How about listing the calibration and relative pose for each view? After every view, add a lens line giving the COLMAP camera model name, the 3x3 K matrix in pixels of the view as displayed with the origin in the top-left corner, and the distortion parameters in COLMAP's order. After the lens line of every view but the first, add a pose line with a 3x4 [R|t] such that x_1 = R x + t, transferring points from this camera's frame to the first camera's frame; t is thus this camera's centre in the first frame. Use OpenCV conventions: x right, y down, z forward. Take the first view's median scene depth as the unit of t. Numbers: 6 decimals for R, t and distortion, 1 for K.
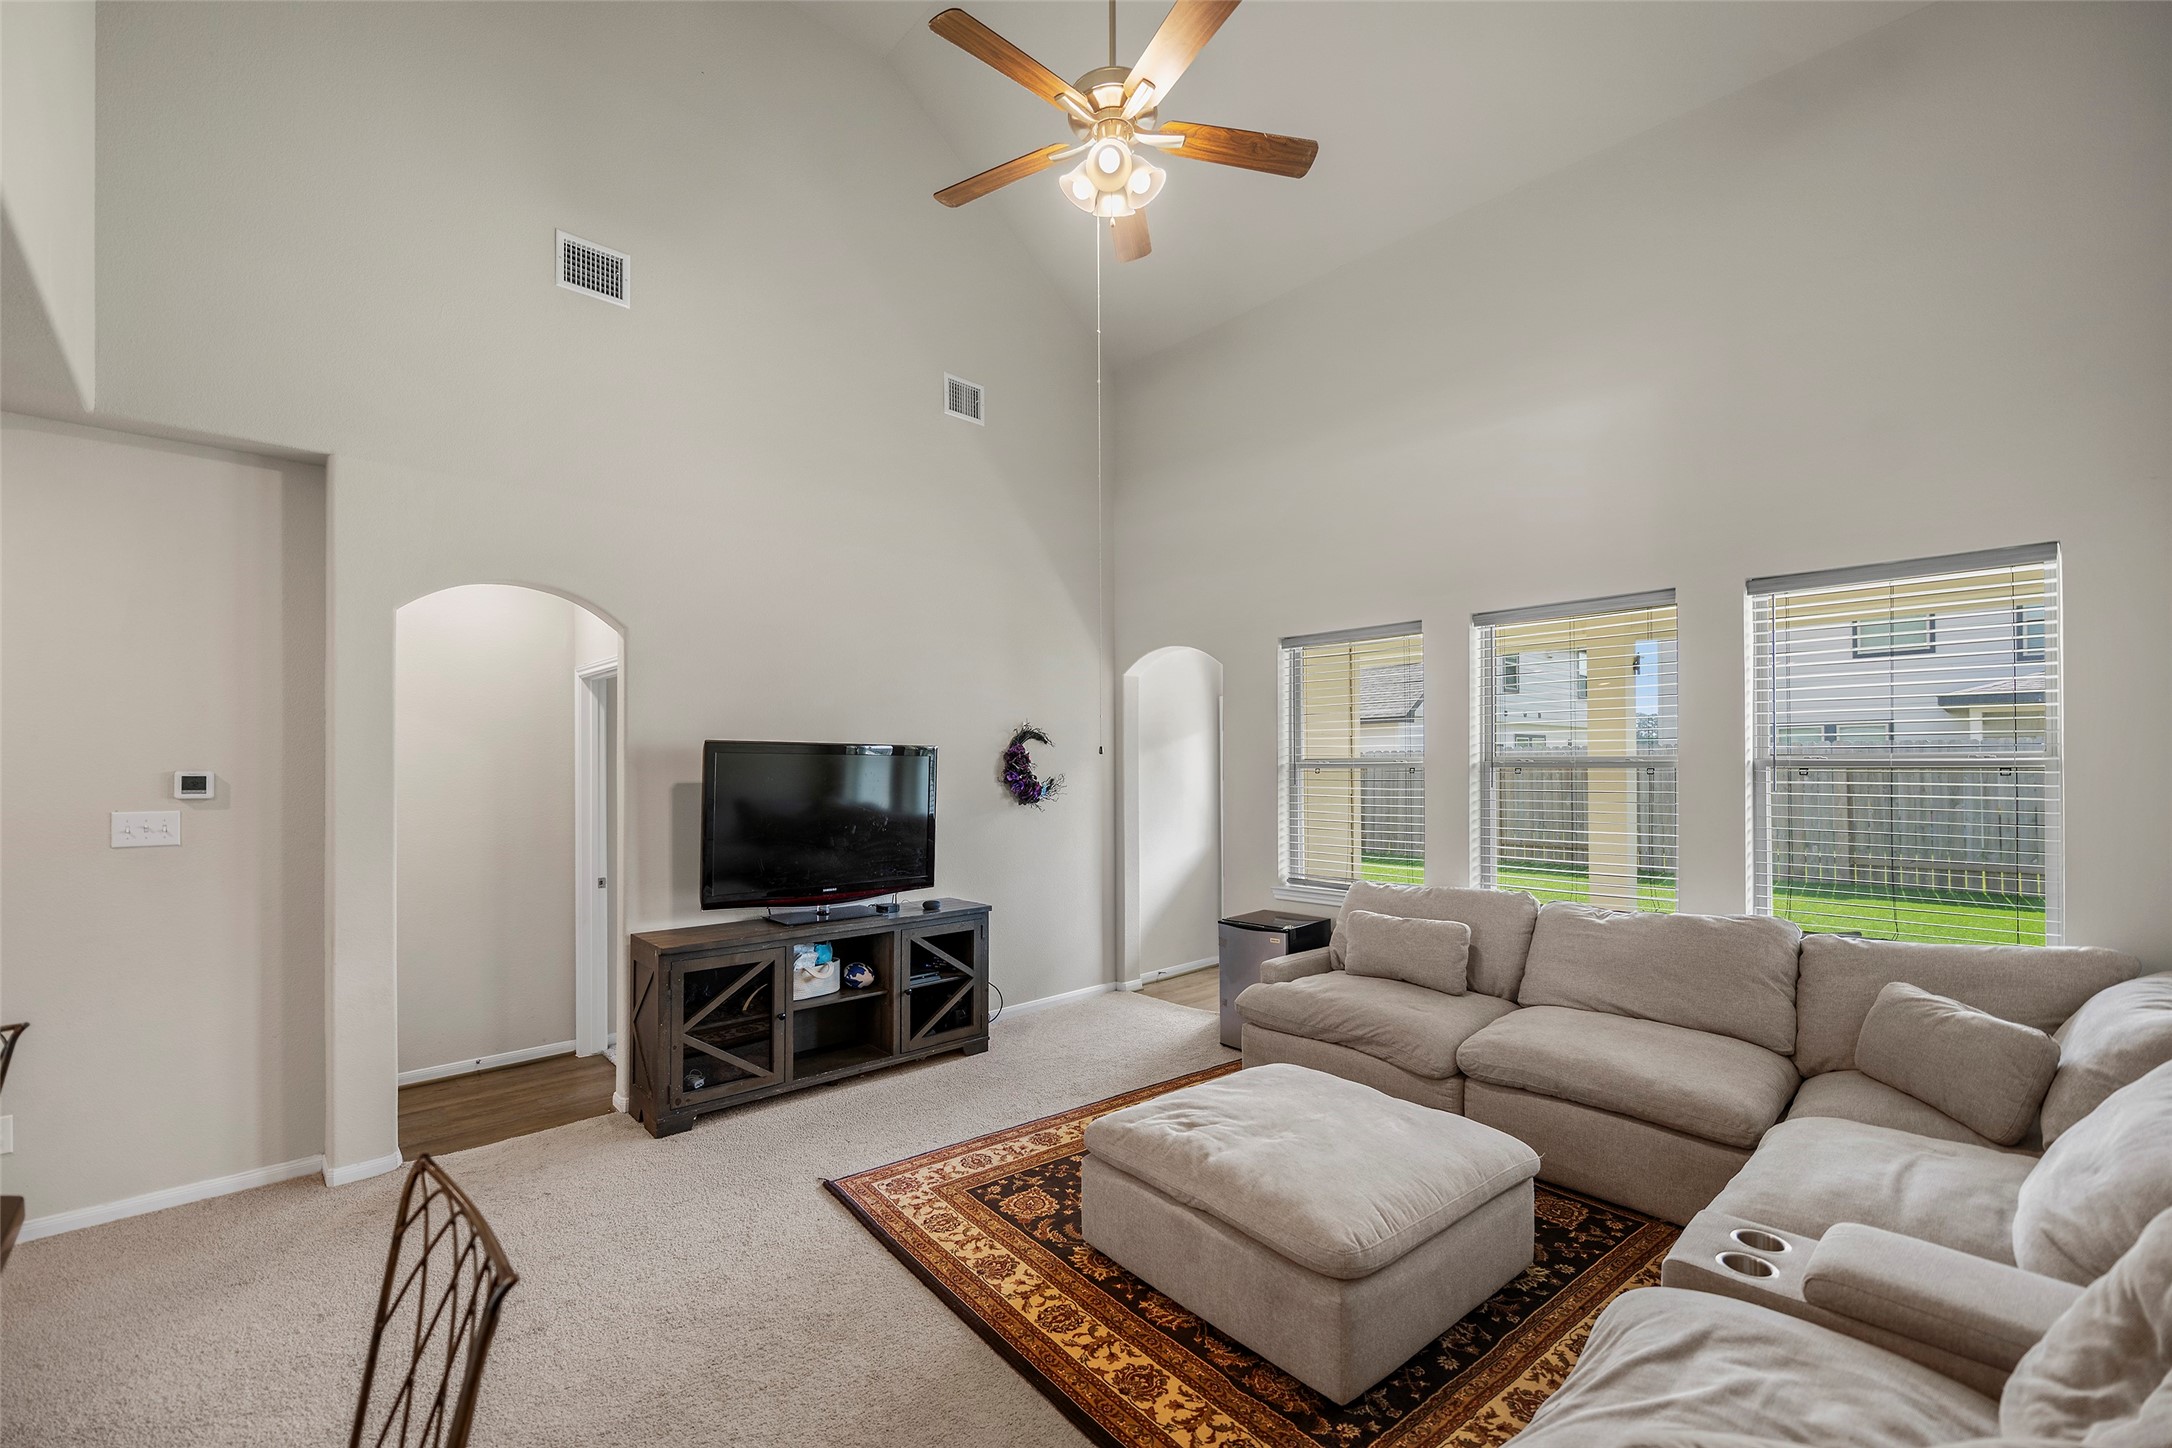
lens RADIAL K [[885.1, 0, 1082.2], [0, 885.1, 763.6], [0, 0, 1]] dist [0.004147, 0.000077]
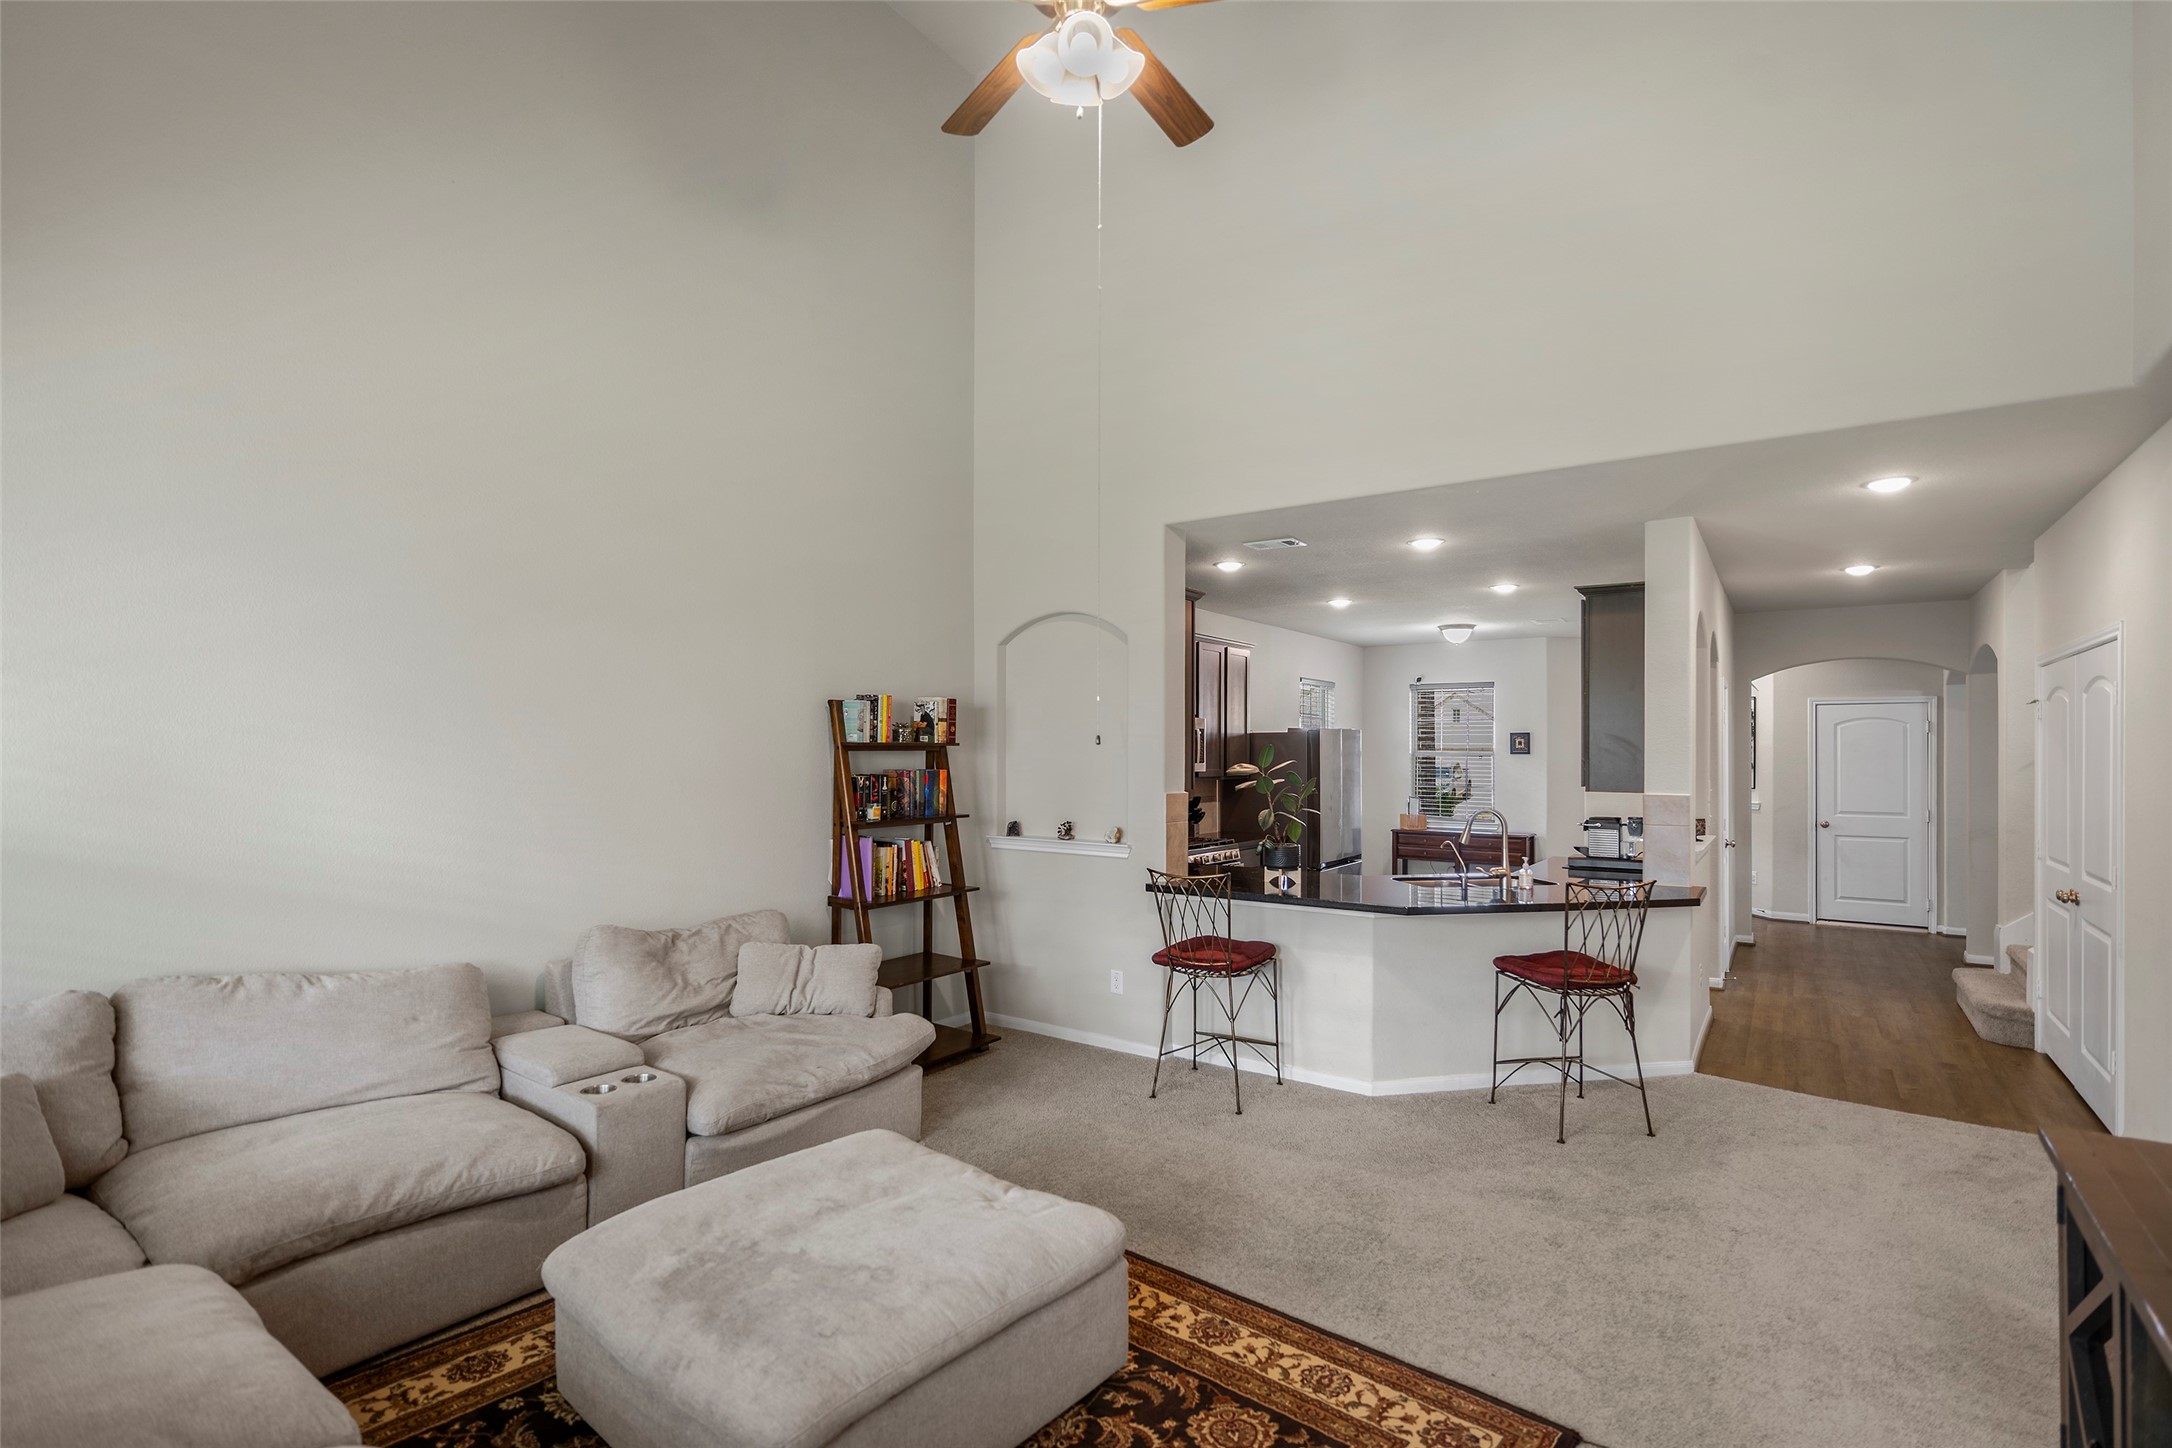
lens RADIAL K [[1010.0, 0, 1099.8], [0, 1010.0, 756.1], [0, 0, 1]] dist [-0.000779, -0.000433]
pose [[-0.977847, -0.001211, -0.209315, 0.196231], [-0.001710, 0.999996, 0.002205, -0.002378], [0.209312, 0.002514, -0.977846, 1.727695]]
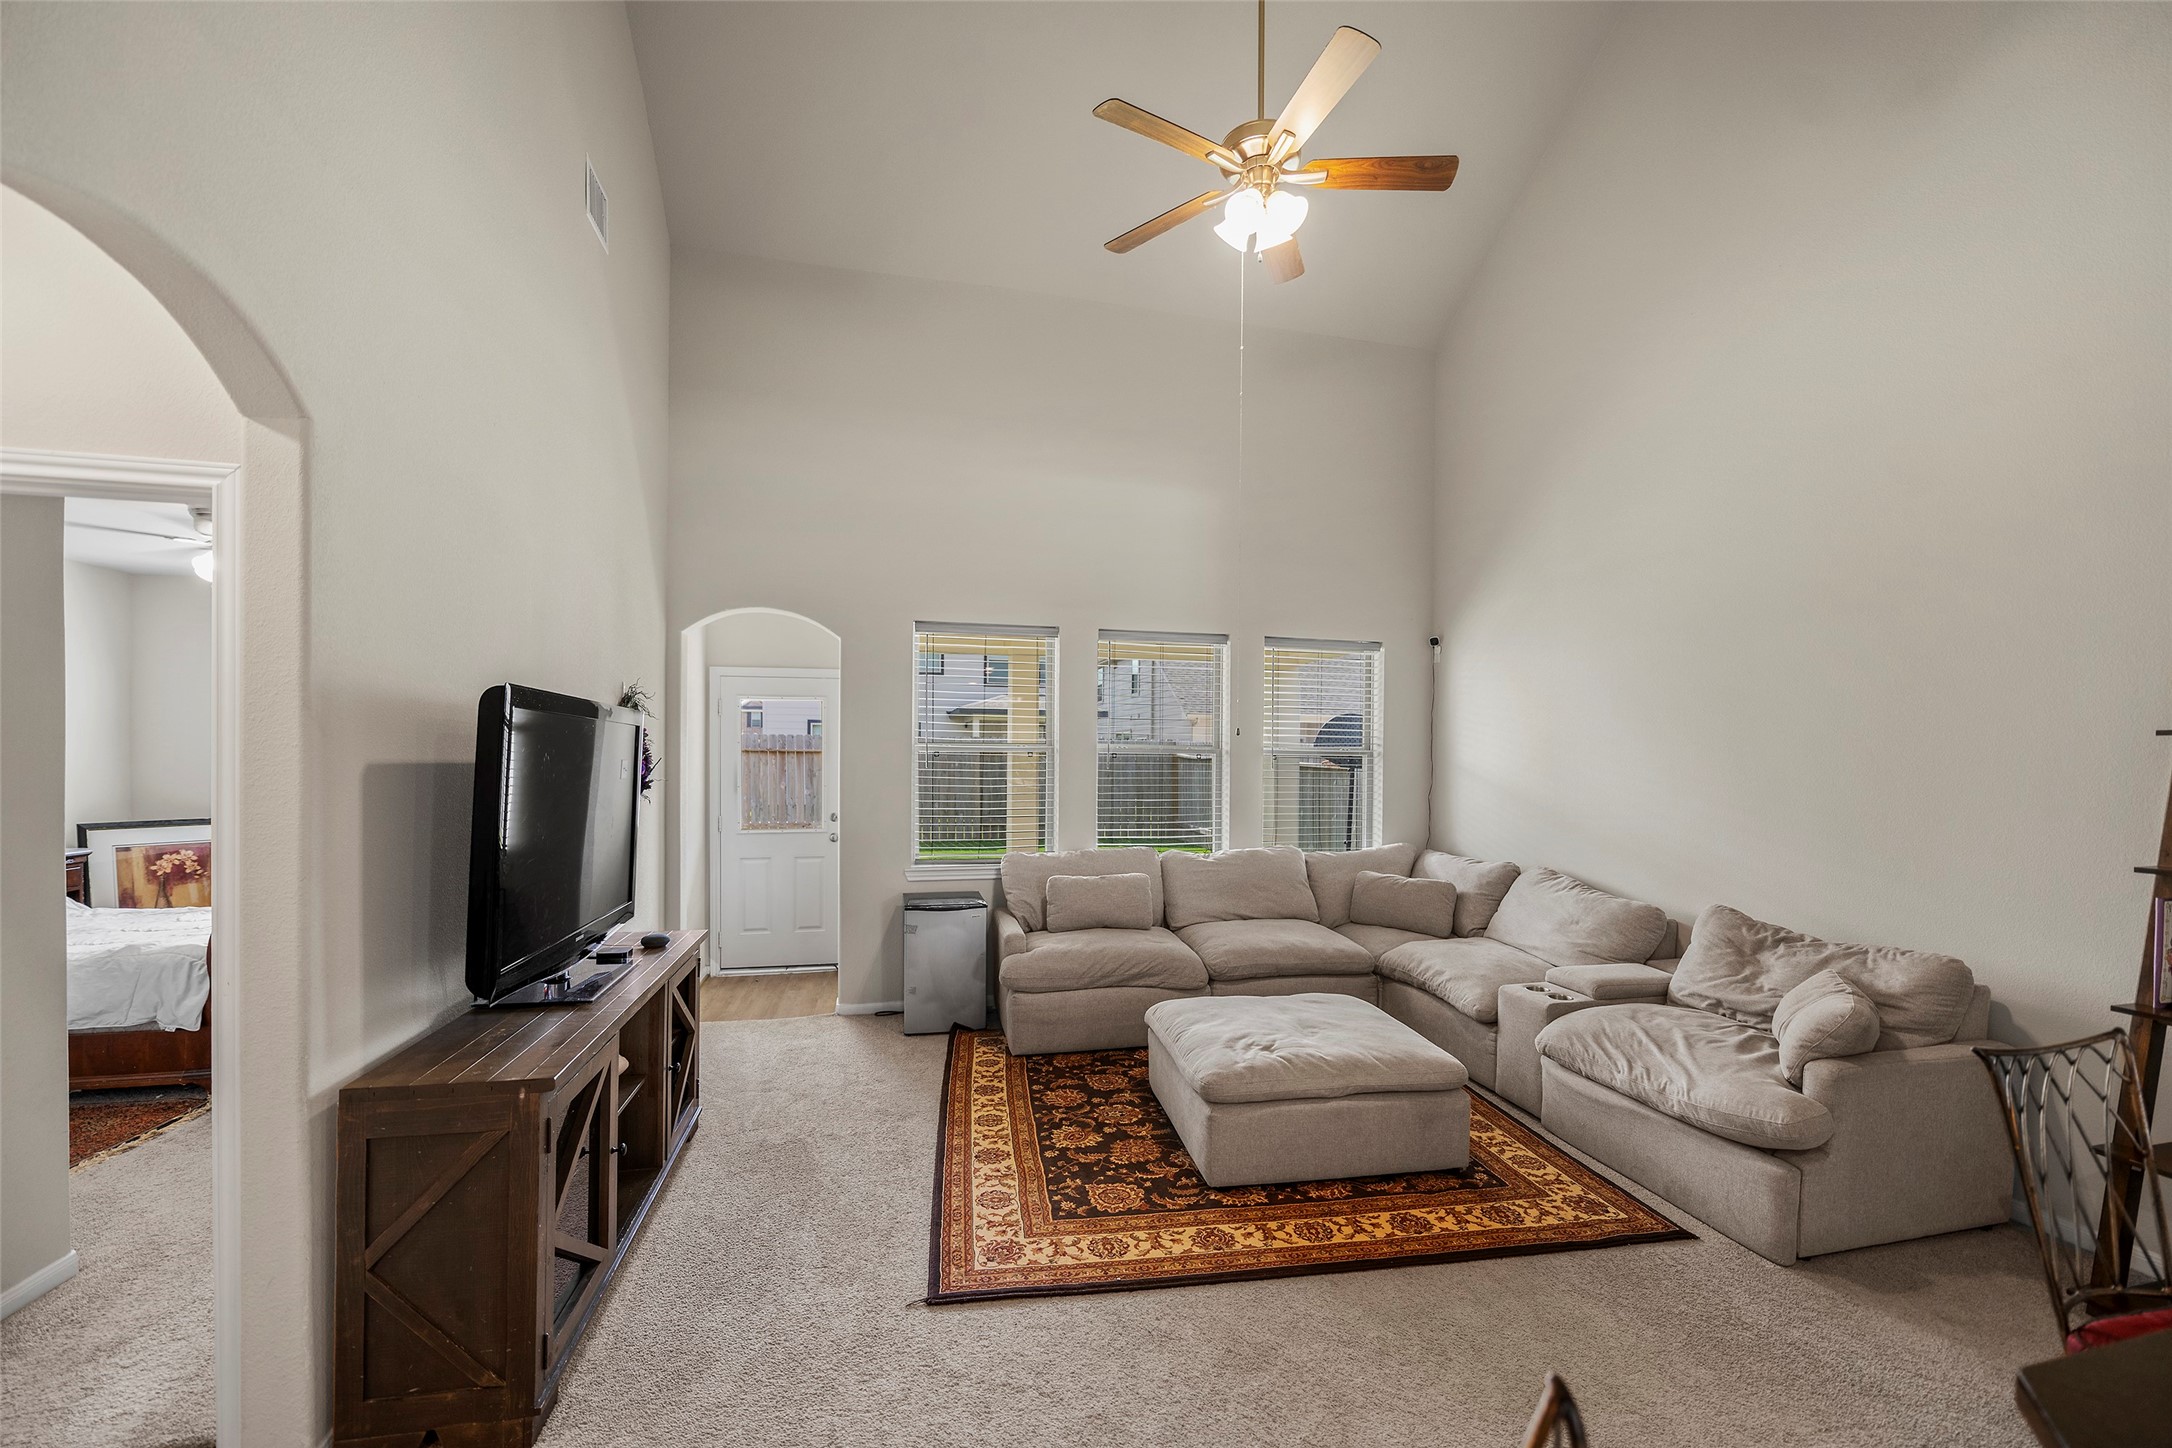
lens RADIAL K [[885.1, 0, 1093.5], [0, 885.1, 764.7], [0, 0, 1]] dist [0.004147, 0.000077]
pose [[0.491811, 0.000483, 0.870702, -0.925290], [-0.013949, 0.999876, 0.007324, 0.019046], [-0.870590, -0.015747, 0.491757, 0.559336]]
